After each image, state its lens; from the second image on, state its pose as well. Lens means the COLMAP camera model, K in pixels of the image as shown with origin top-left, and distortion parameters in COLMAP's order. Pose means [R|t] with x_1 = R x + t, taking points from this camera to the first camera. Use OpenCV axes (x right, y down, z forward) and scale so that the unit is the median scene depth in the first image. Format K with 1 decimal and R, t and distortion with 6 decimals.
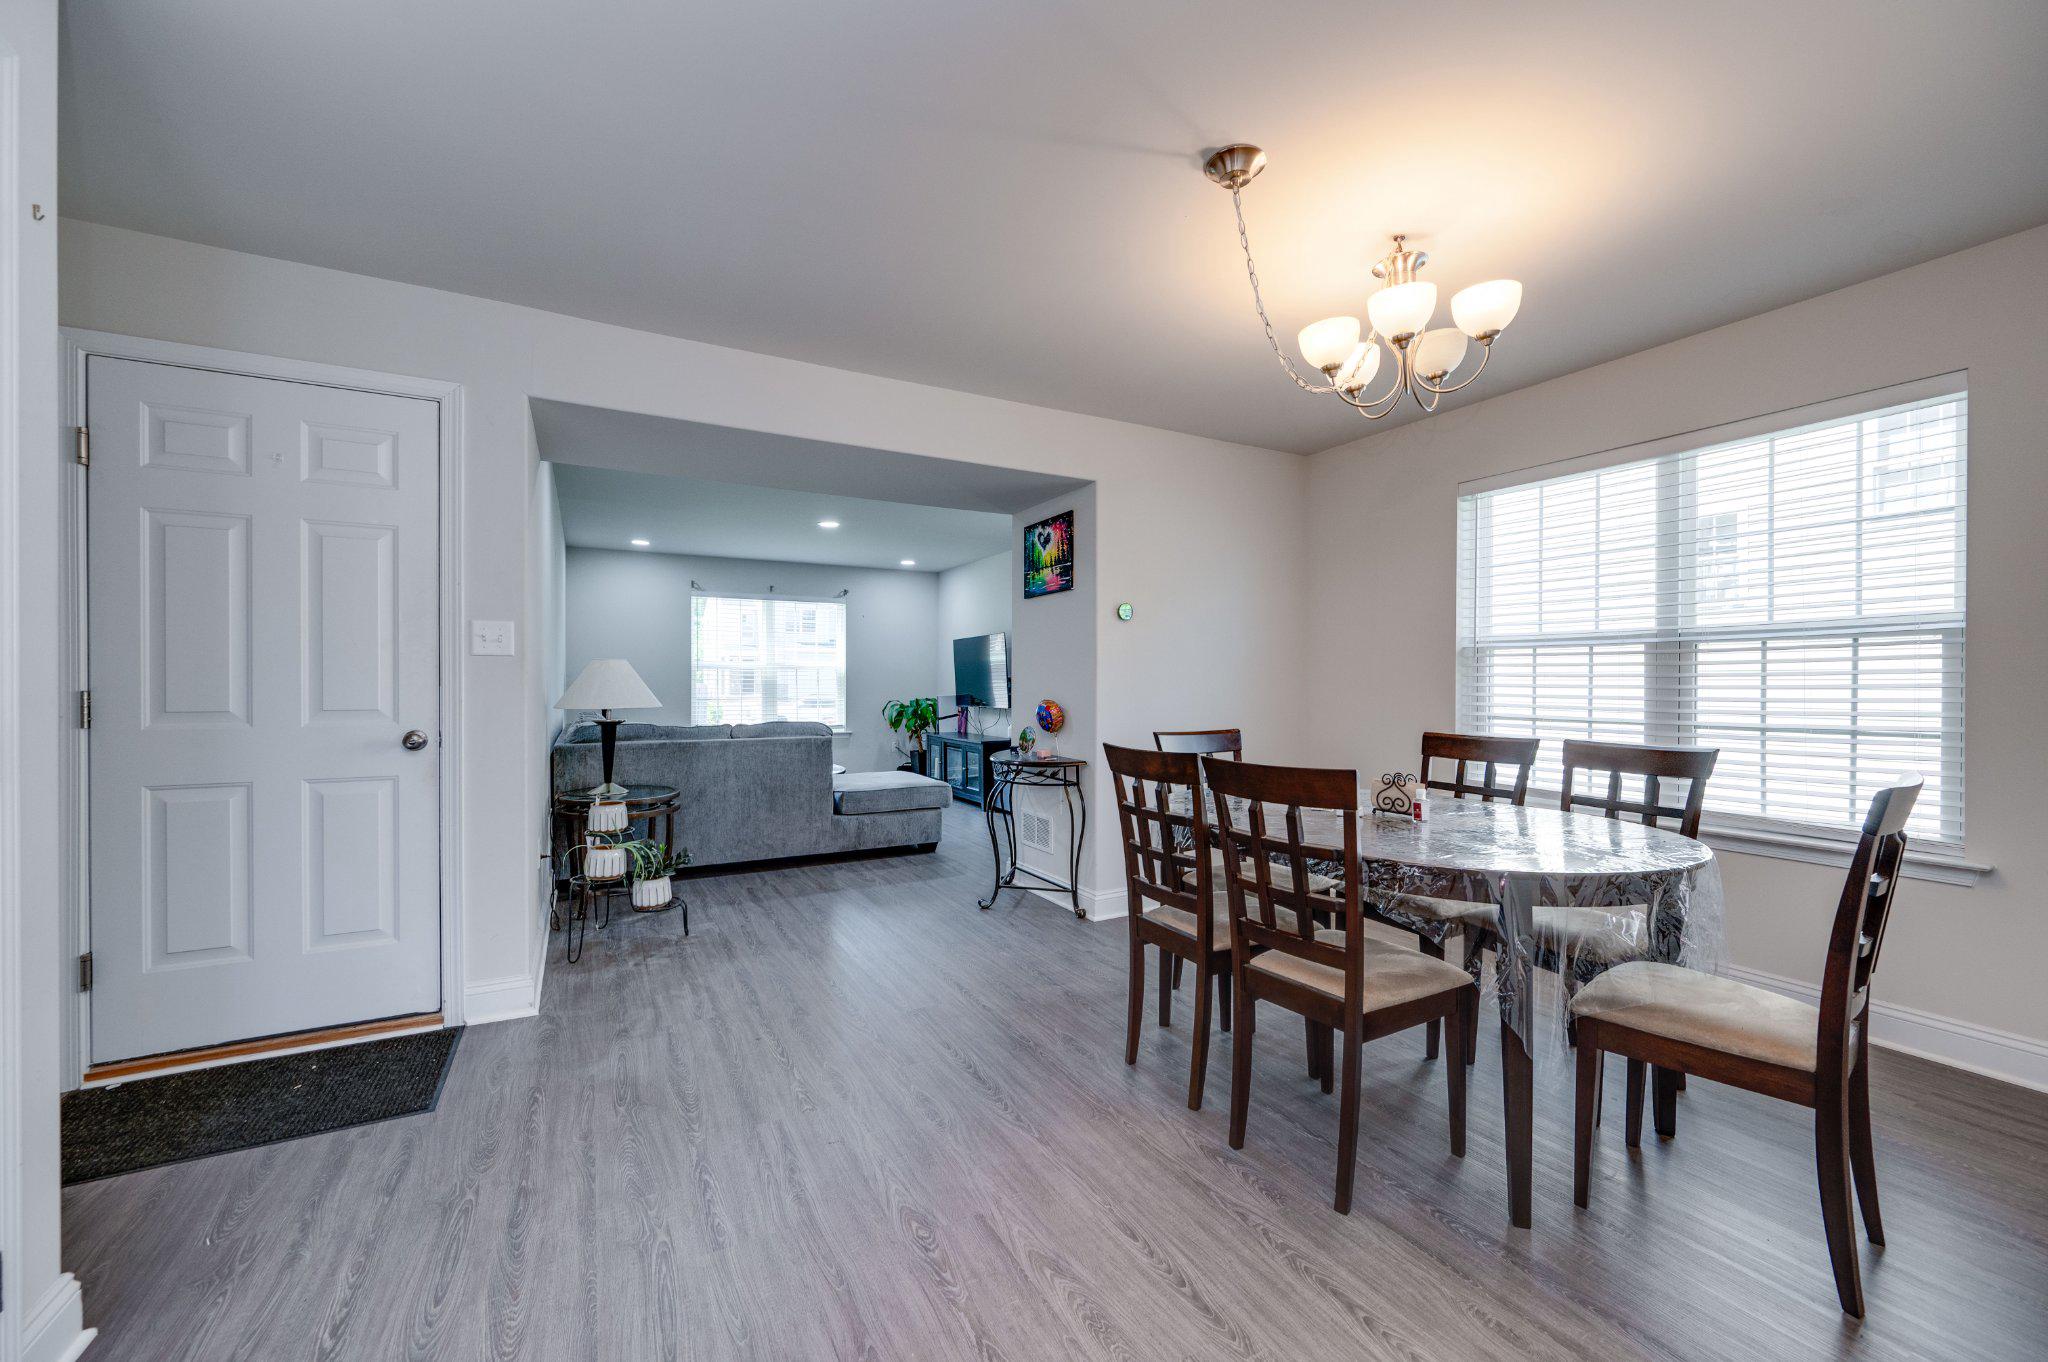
lens RADIAL K [[813.6, 0, 1030.4], [0, 813.6, 691.1], [0, 0, 1]] dist [-0.000411, -0.000249]
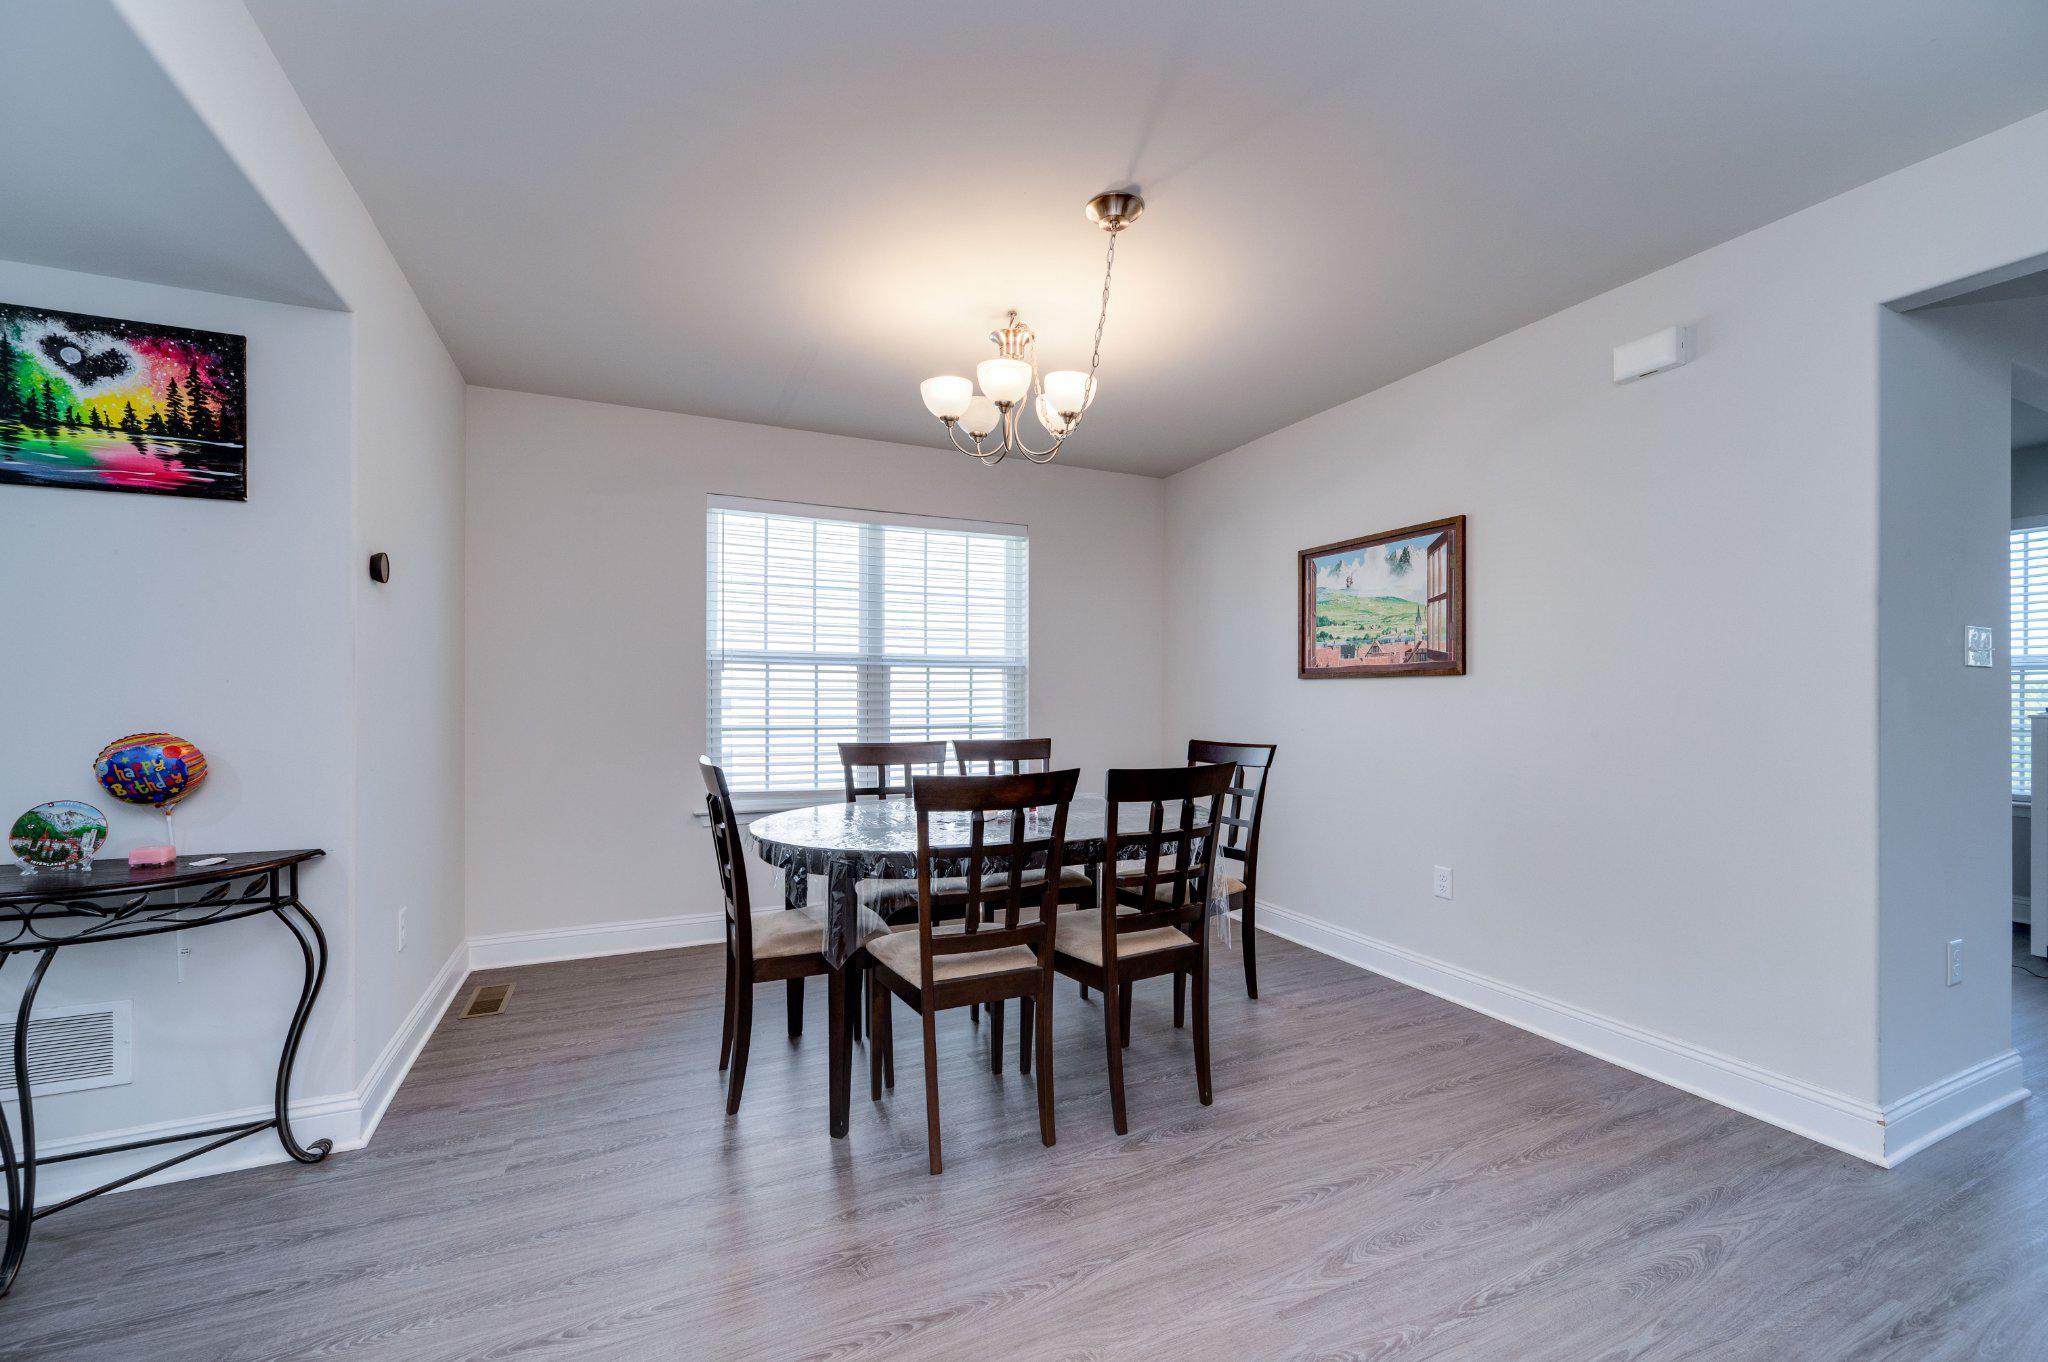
lens RADIAL K [[813.6, 0, 1030.4], [0, 813.6, 691.1], [0, 0, 1]] dist [-0.000411, -0.000249]
pose [[0.068436, 0.005721, 0.997639, -0.477314], [0.006587, 0.999959, -0.006186, -0.007506], [-0.997634, 0.006995, 0.068396, 0.605180]]
